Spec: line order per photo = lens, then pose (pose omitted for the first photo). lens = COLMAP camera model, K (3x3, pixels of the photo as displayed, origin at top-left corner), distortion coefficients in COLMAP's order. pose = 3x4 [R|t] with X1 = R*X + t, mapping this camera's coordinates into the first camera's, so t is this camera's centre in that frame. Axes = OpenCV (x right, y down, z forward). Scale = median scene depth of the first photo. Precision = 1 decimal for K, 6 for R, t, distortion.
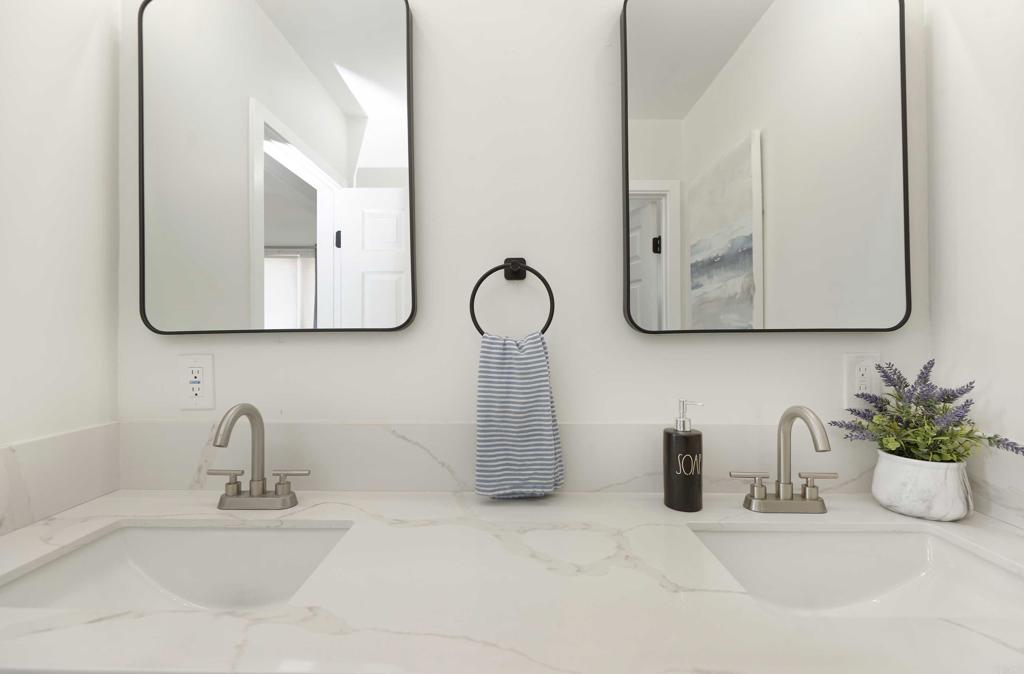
lens RADIAL K [[486.5, 0, 509.0], [0, 486.5, 320.3], [0, 0, 1]] dist [-0.000056, -0.001043]
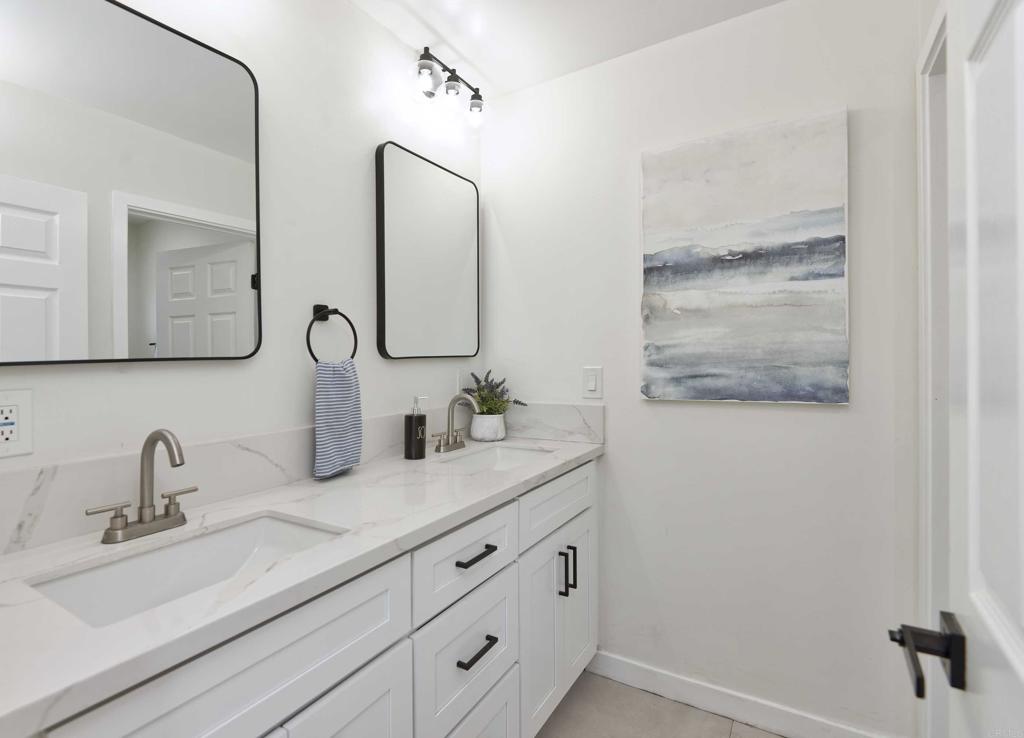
lens RADIAL K [[495.6, 0, 512.0], [0, 495.6, 369.0], [0, 0, 1]] dist [-0.000226, -0.000201]
pose [[0.489461, -0.028037, 0.871574, -1.015602], [-0.007384, 0.999314, 0.036293, -0.002366], [-0.871994, -0.024199, 0.488919, -0.159362]]
